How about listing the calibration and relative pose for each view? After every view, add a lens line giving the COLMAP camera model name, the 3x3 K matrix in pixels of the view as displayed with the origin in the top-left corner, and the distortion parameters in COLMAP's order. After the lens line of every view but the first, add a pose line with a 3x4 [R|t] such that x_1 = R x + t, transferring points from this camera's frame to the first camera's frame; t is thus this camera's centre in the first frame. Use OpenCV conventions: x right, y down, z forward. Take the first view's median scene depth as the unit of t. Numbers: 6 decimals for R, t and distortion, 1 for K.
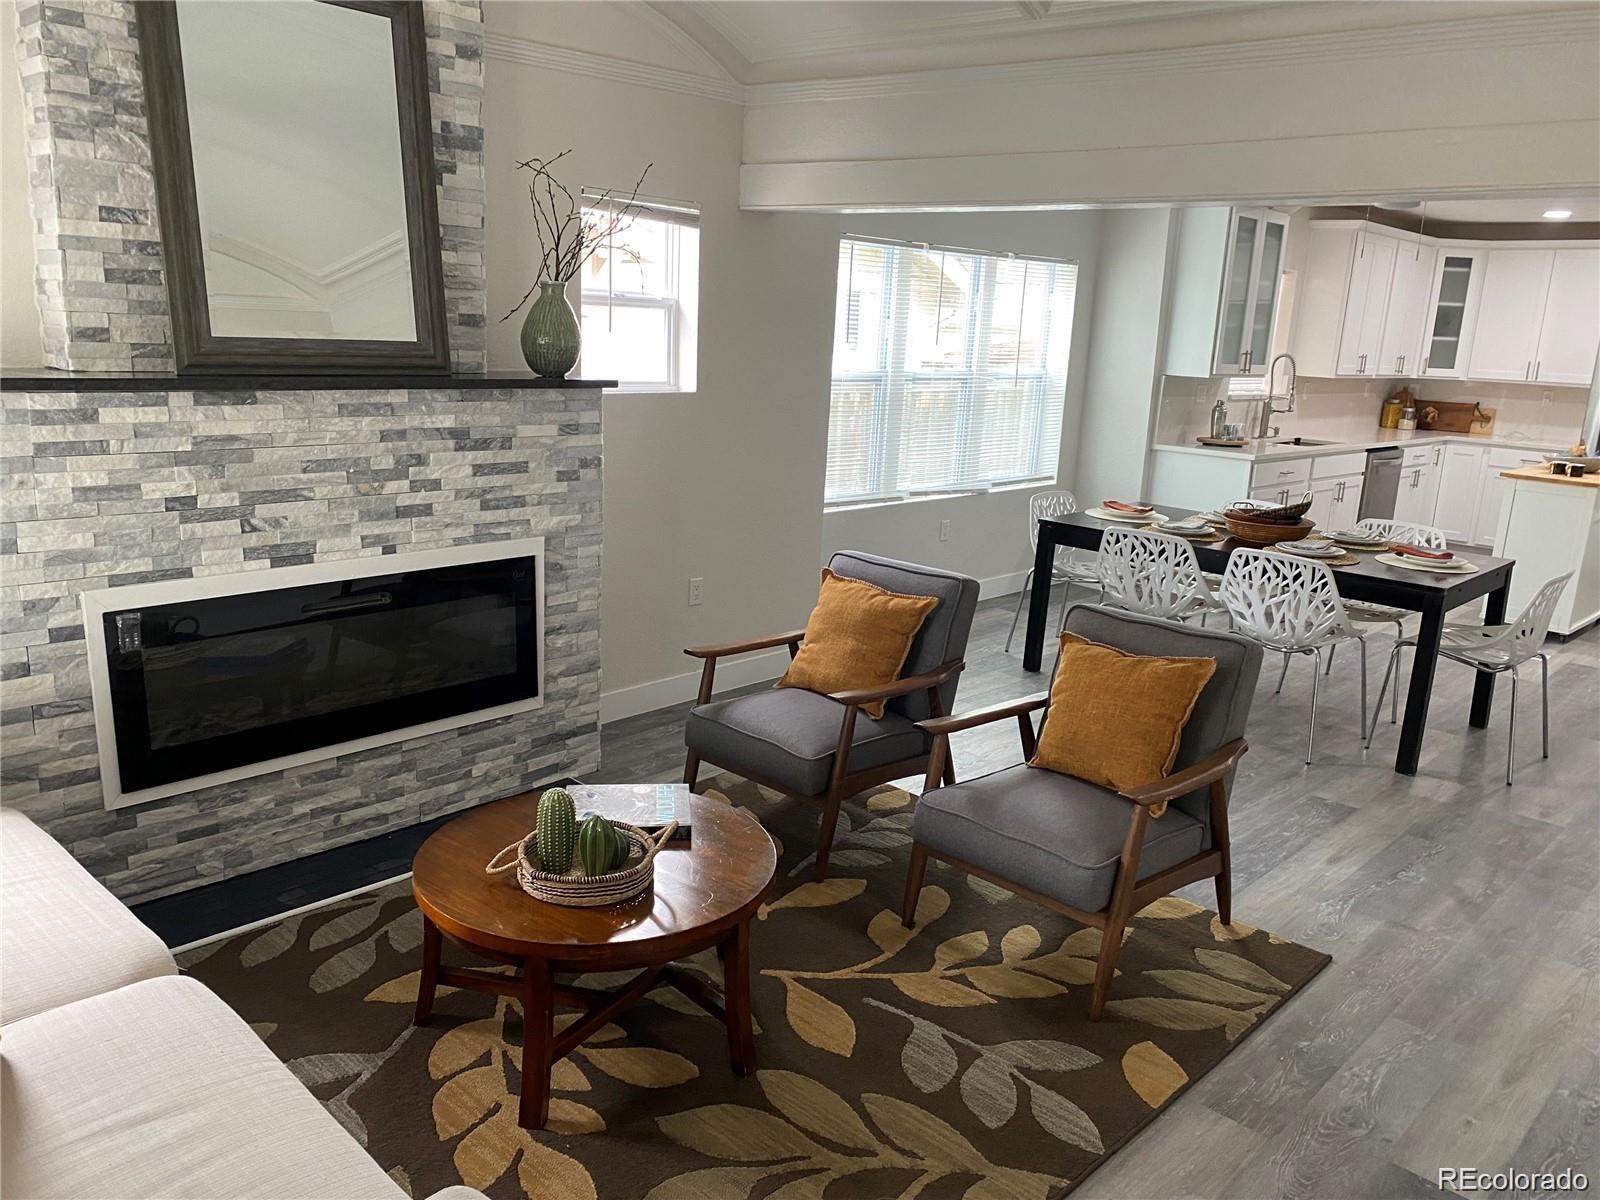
lens RADIAL K [[1222.6, 0, 782.6], [0, 1222.6, 593.1], [0, 0, 1]] dist [0.049398, -0.043965]
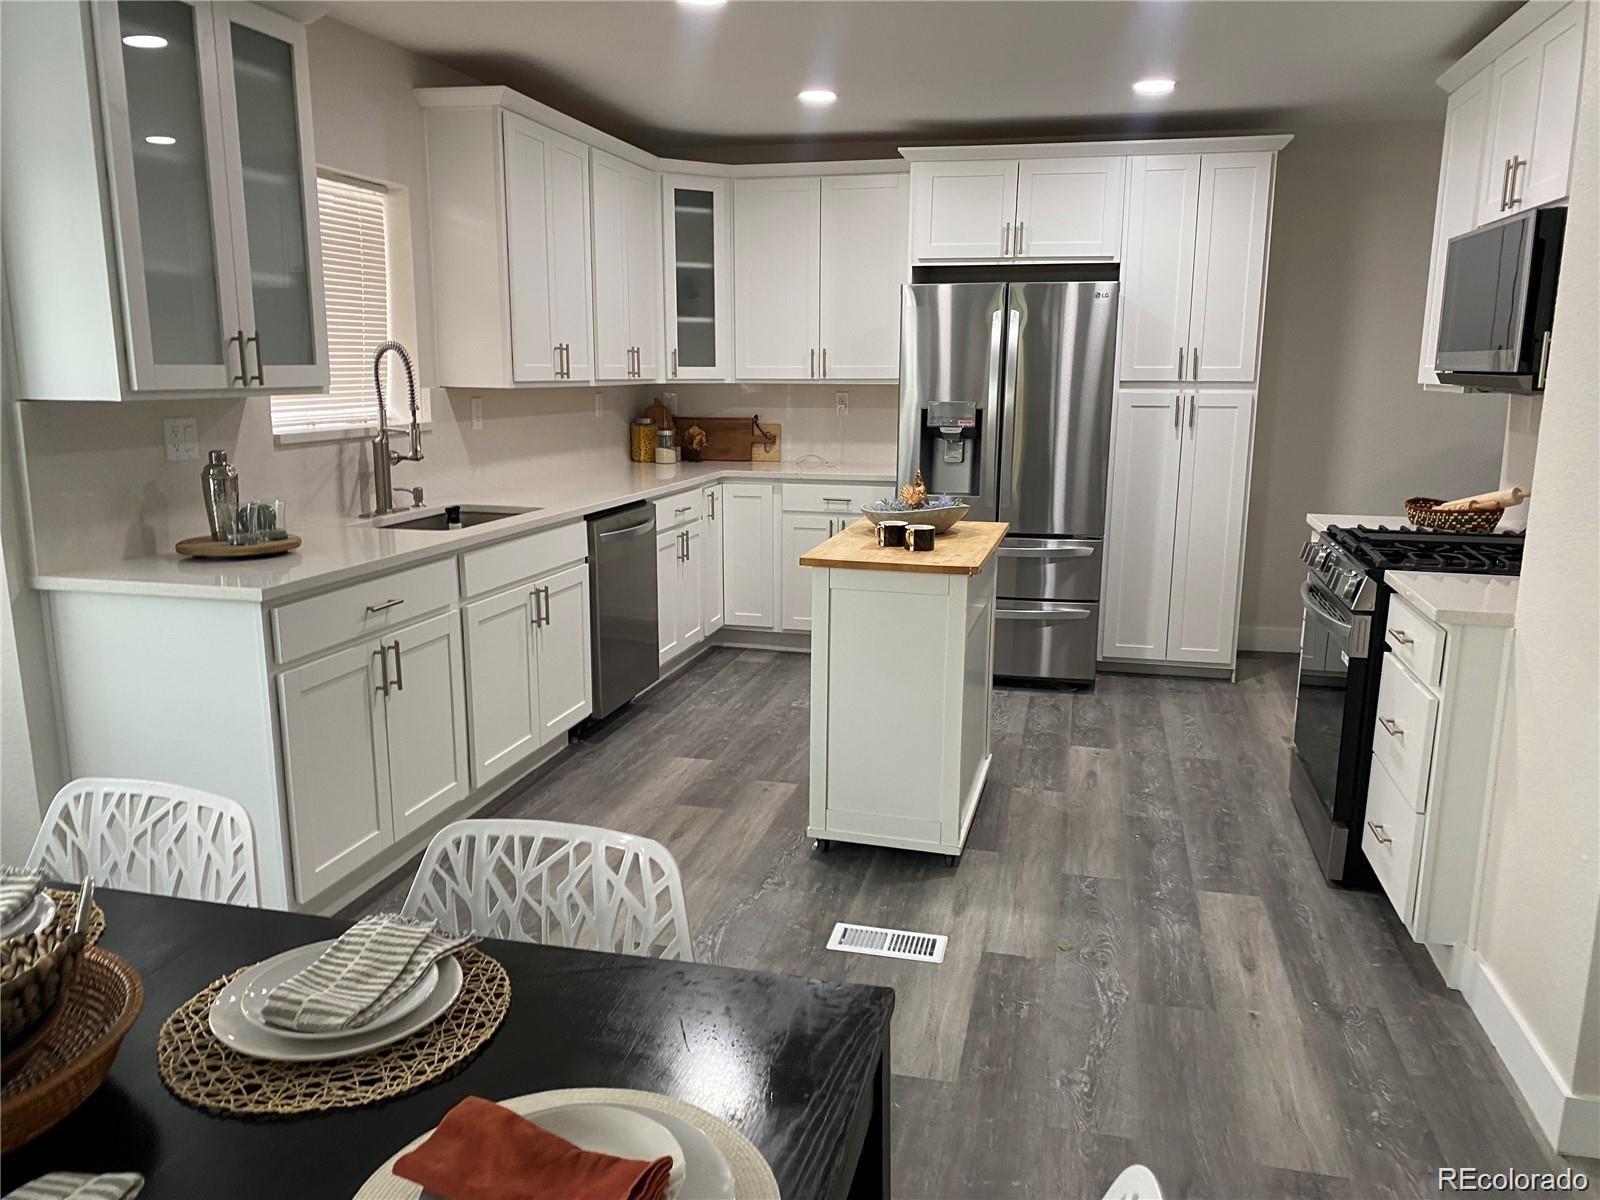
lens RADIAL K [[1222.6, 0, 810.6], [0, 1222.6, 598.0], [0, 0, 1]] dist [0.049398, -0.043965]
pose [[0.857755, -0.139047, 0.494896, 0.268531], [0.147254, 0.988840, 0.022605, -0.073253], [-0.492516, 0.053486, 0.868658, 0.453703]]
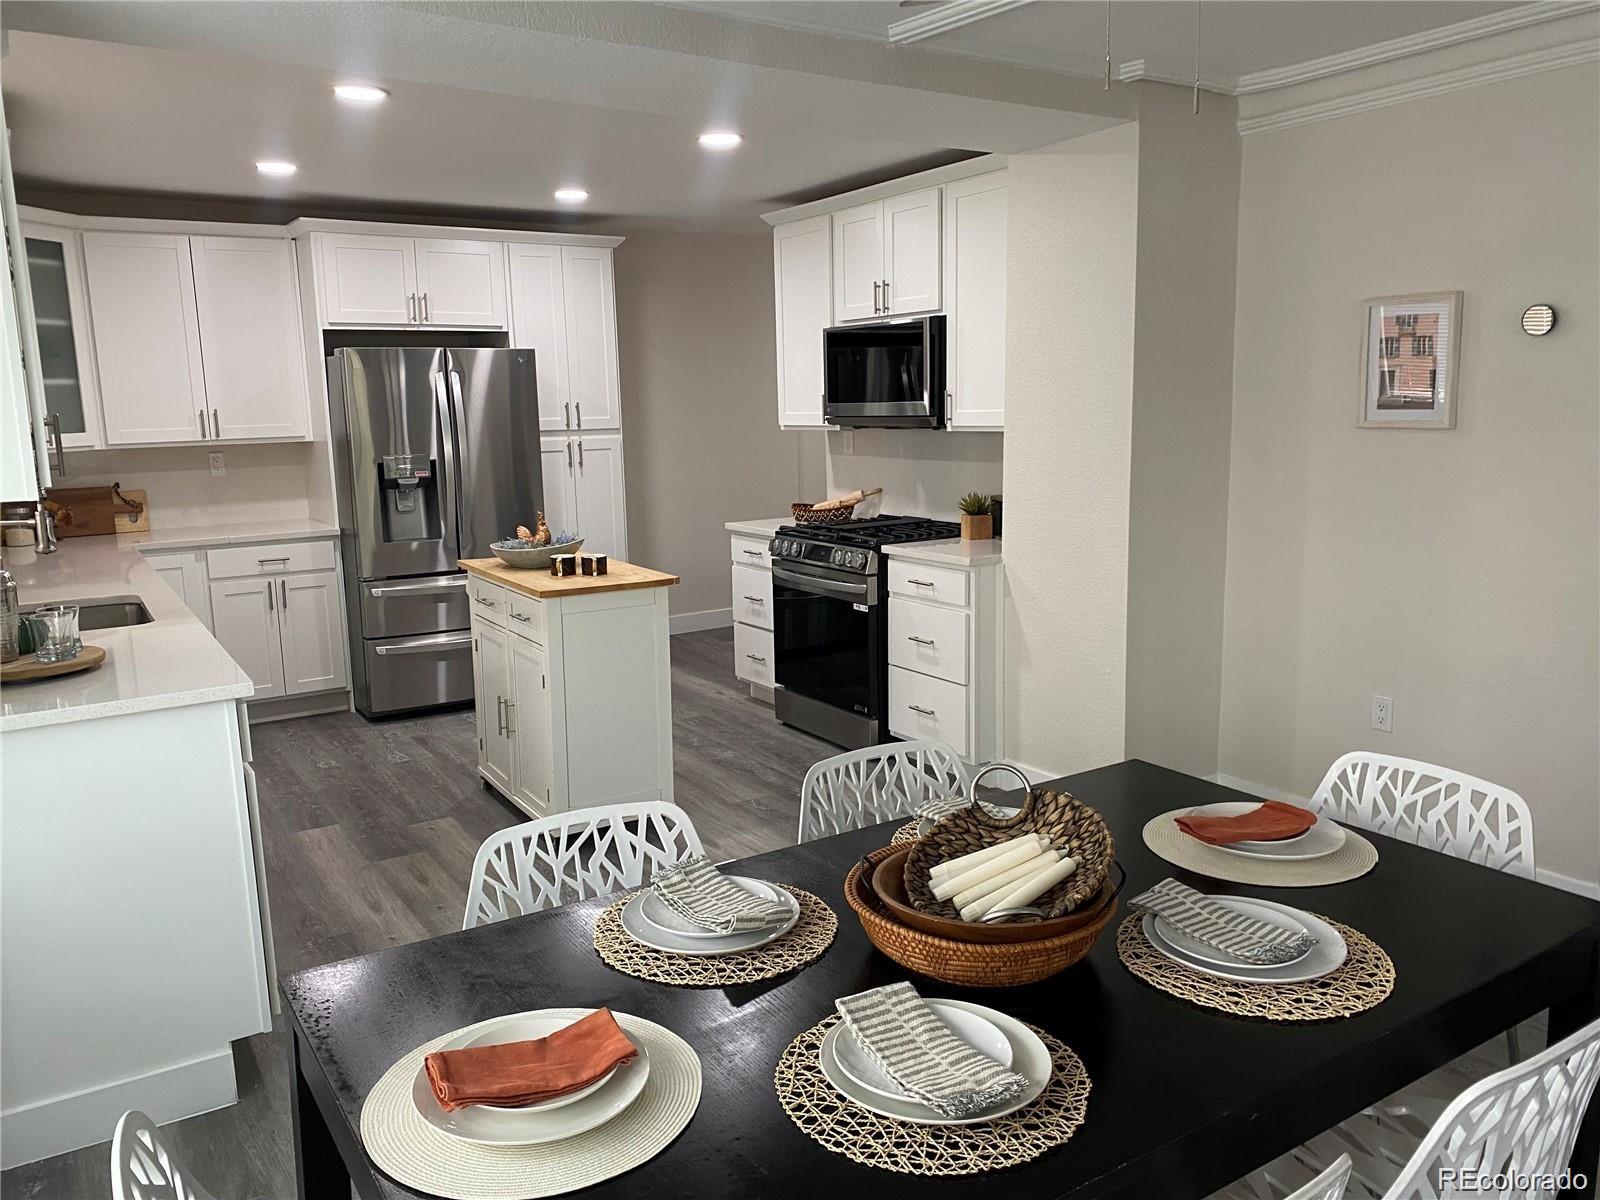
lens RADIAL K [[1222.6, 0, 790.7], [0, 1222.6, 609.8], [0, 0, 1]] dist [0.049398, -0.043965]
pose [[0.252815, -0.217107, 0.942841, 0.058507], [0.247907, 0.956501, 0.153778, -0.114891], [-0.935215, 0.194860, 0.295640, 0.563777]]
